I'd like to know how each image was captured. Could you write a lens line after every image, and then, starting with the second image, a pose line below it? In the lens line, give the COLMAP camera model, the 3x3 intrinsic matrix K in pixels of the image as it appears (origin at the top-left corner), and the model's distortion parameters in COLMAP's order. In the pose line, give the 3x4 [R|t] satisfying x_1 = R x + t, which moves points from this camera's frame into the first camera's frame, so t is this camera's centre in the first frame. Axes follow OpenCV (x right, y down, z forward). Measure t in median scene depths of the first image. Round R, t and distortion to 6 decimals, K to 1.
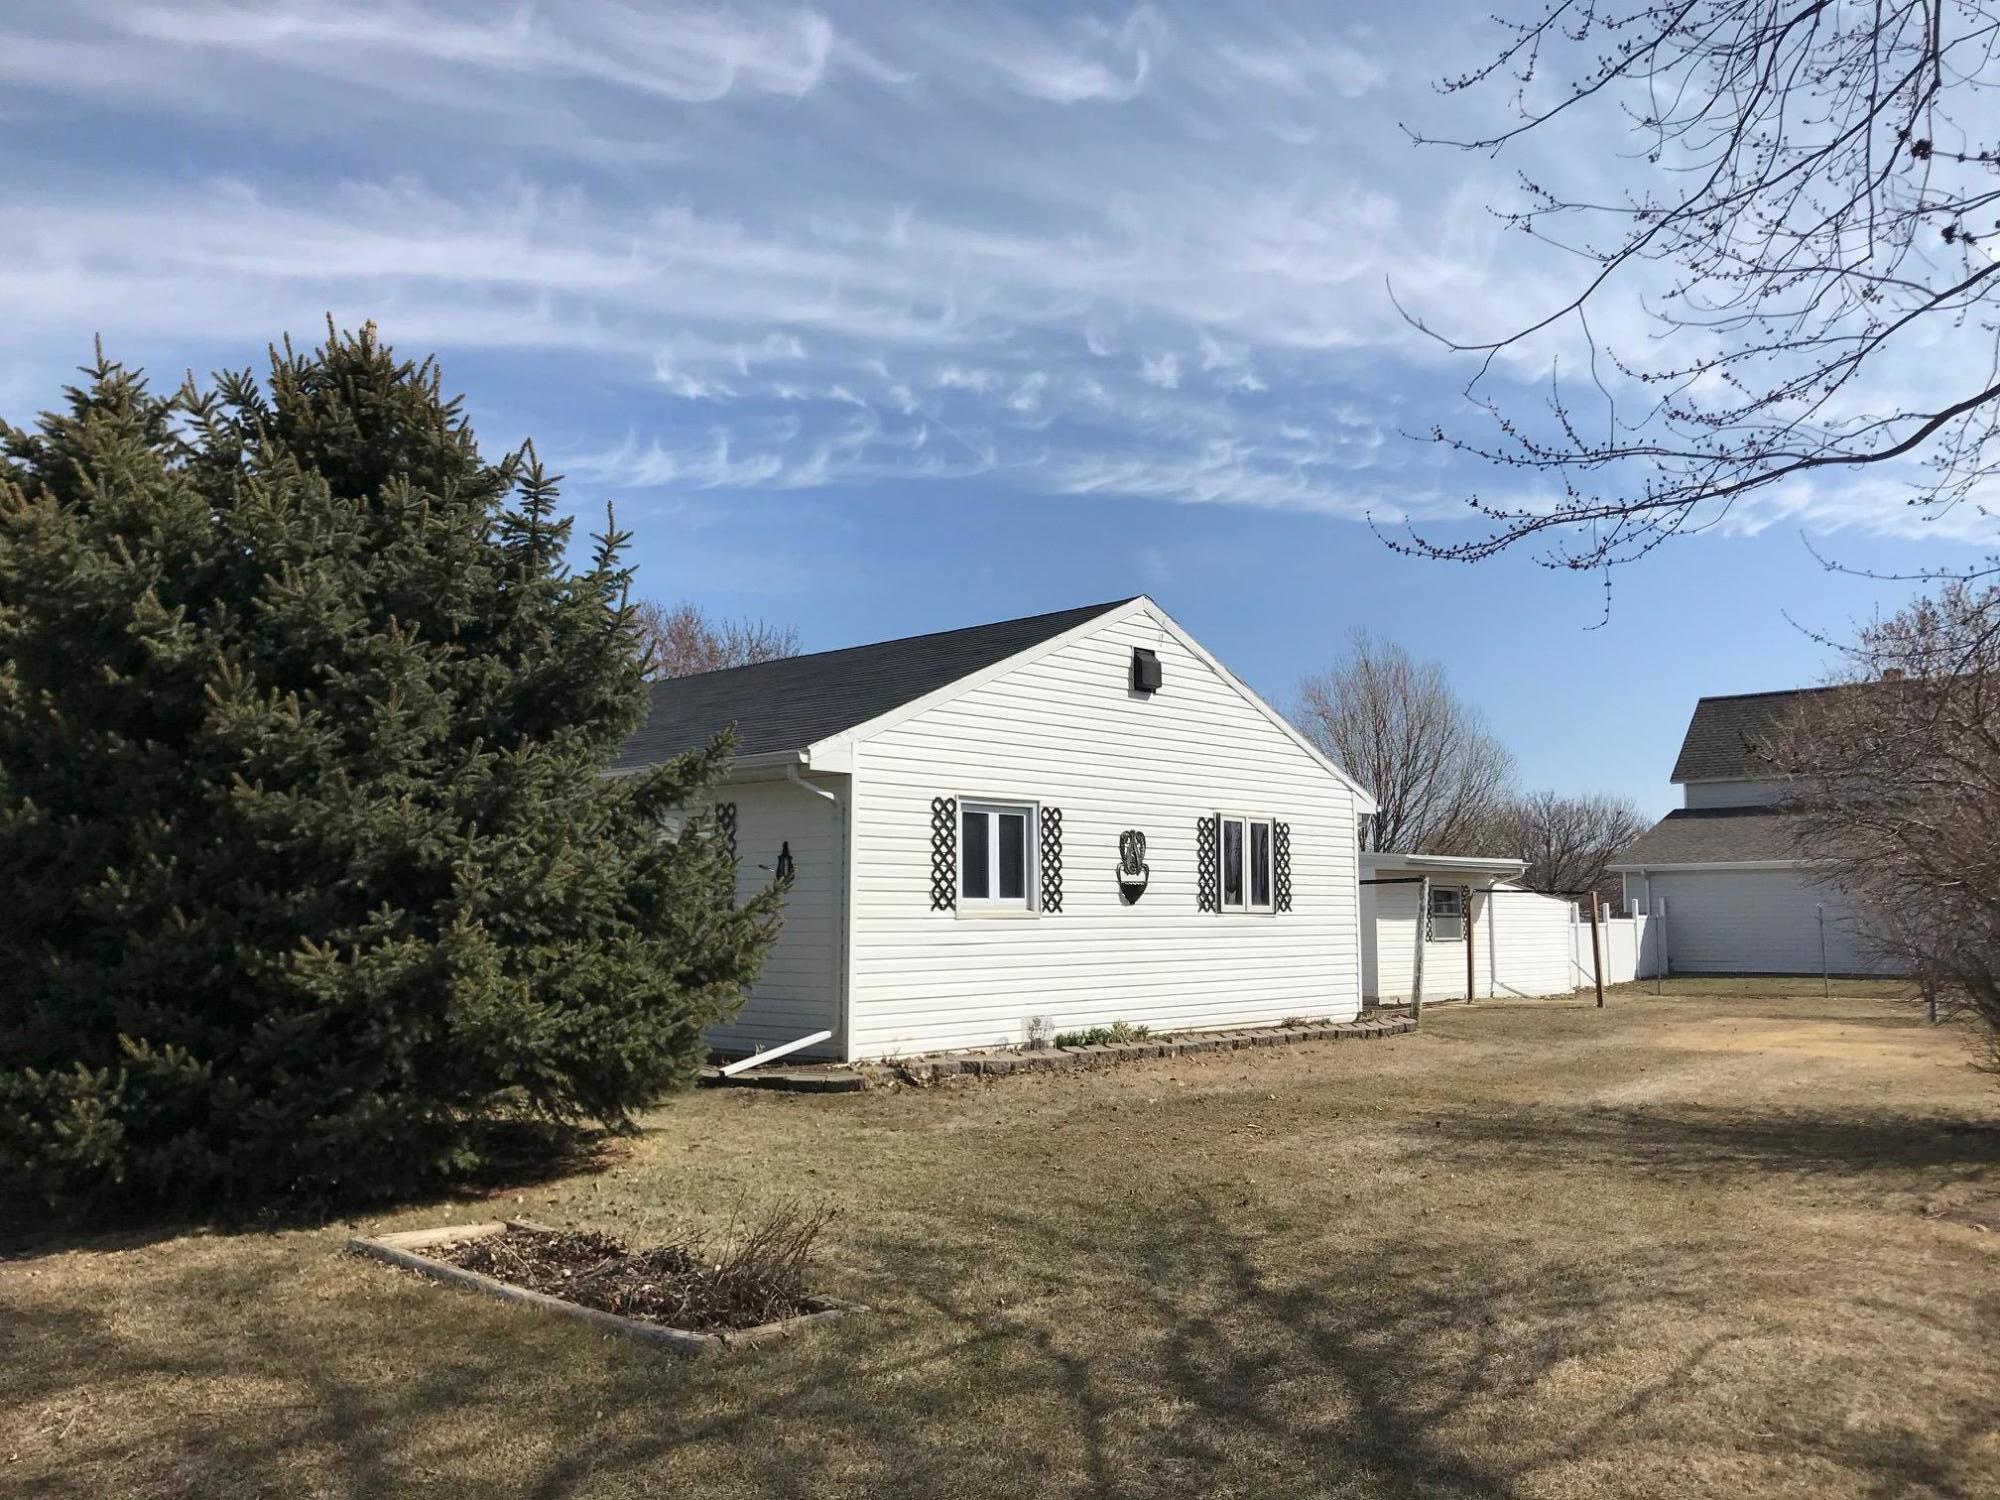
lens RADIAL K [[1632.8, 0, 1000.0], [0, 1632.8, 750.0], [0, 0, 1]] dist [0.147200, -0.001514]
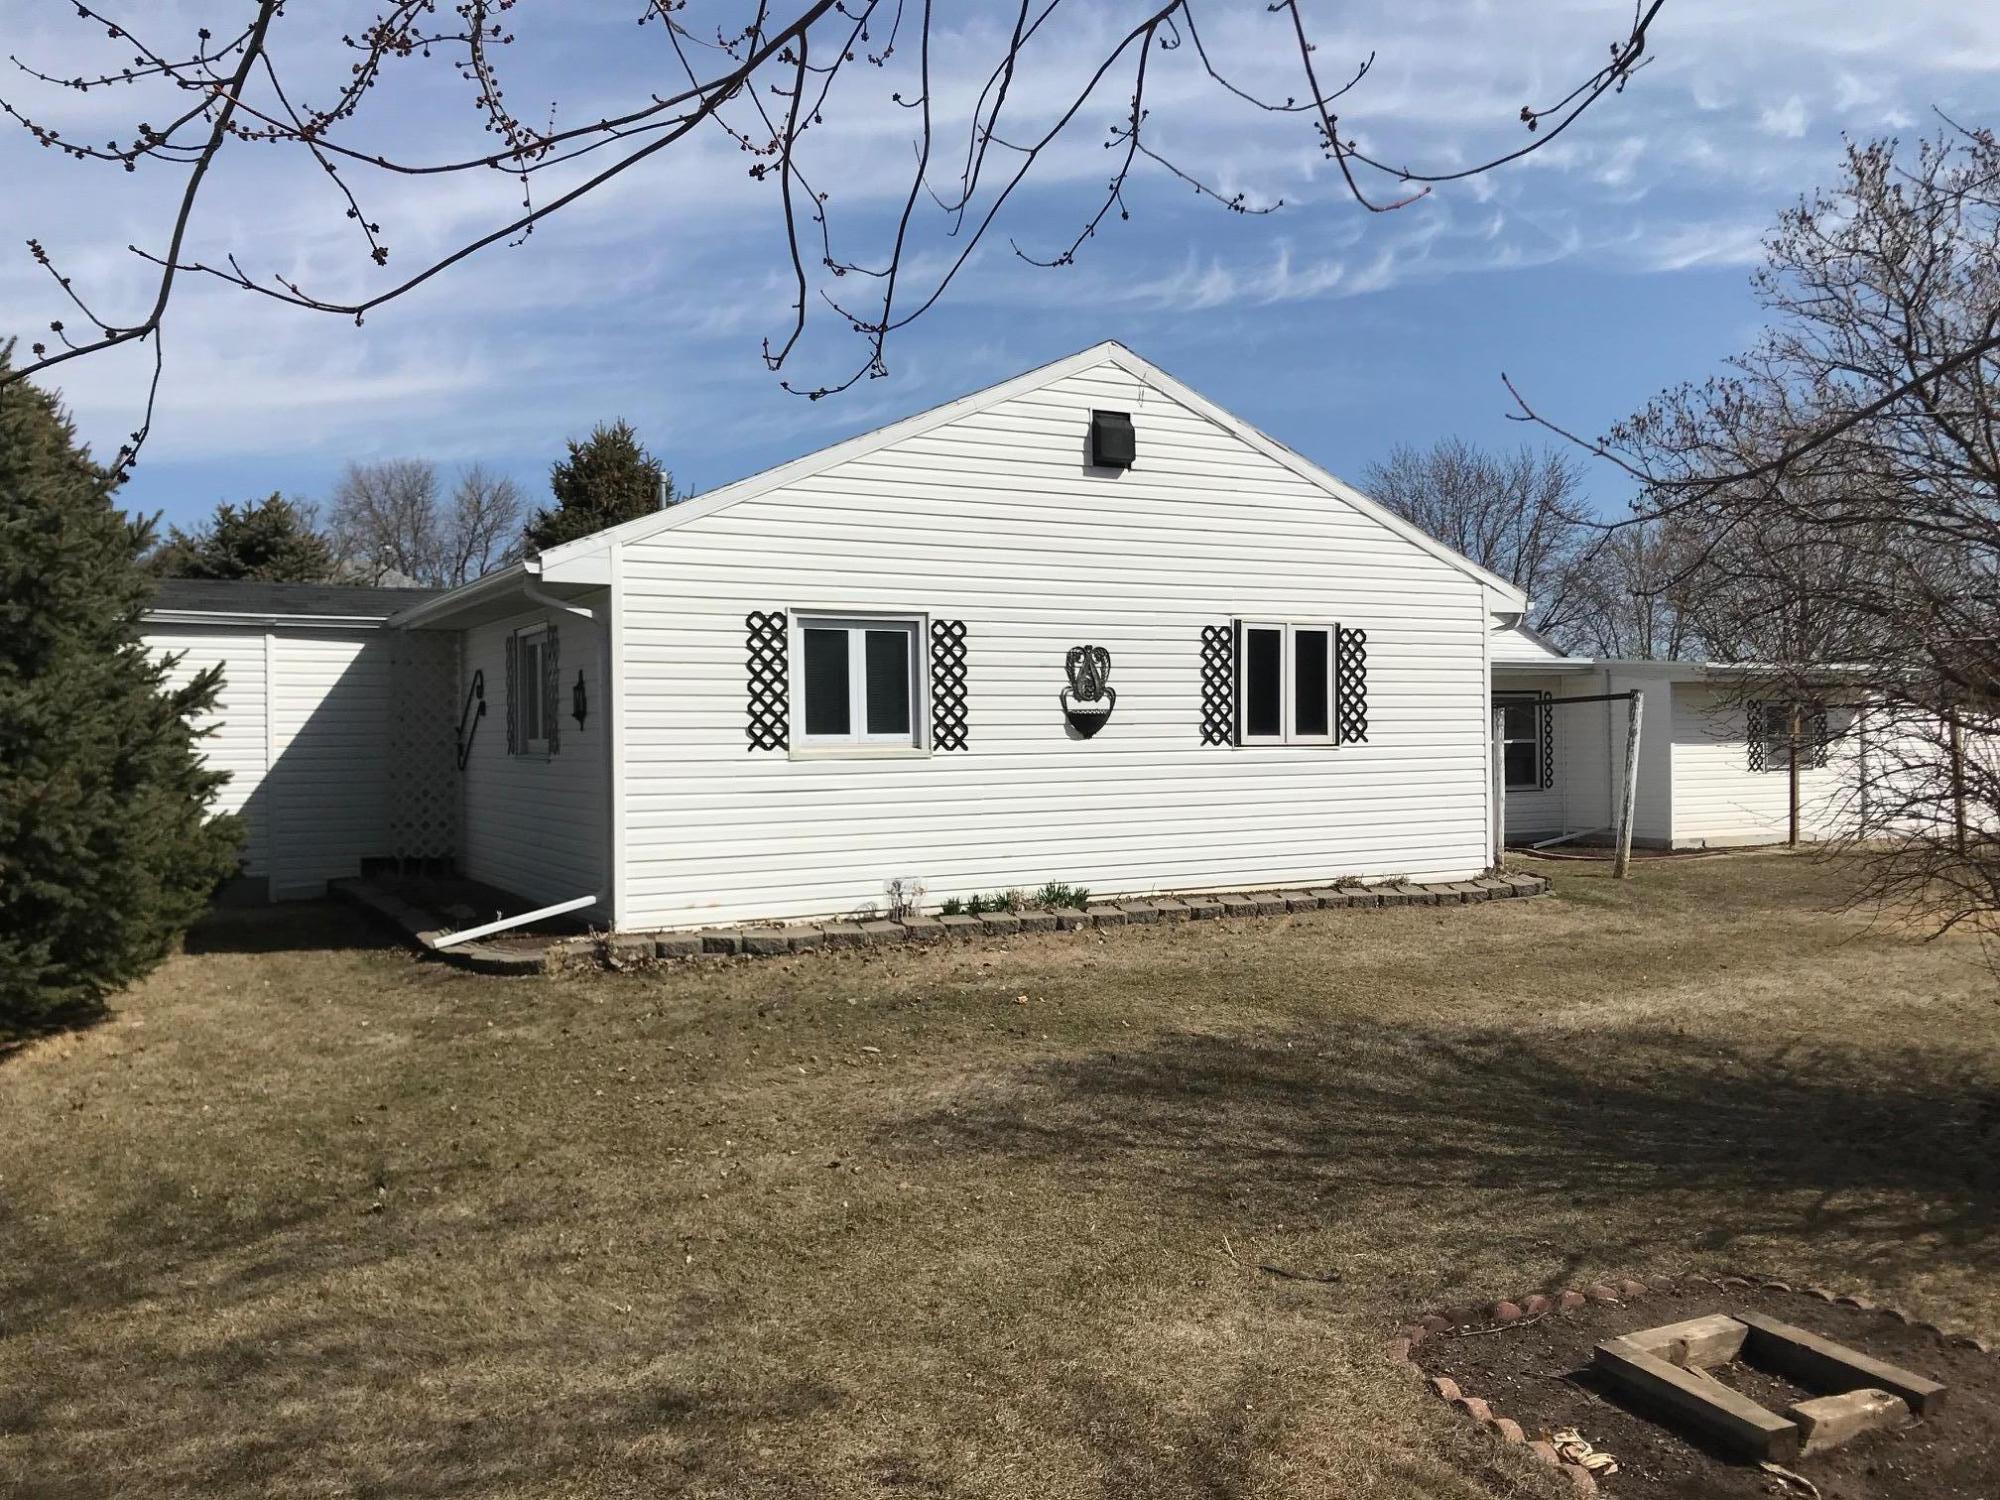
lens RADIAL K [[1632.8, 0, 1000.0], [0, 1632.8, 750.0], [0, 0, 1]] dist [0.147200, -0.001514]
pose [[0.948171, -0.004927, -0.317722, 0.294772], [0.040097, 0.993742, 0.104252, 0.015184], [0.315220, -0.111588, 0.942435, 0.233784]]
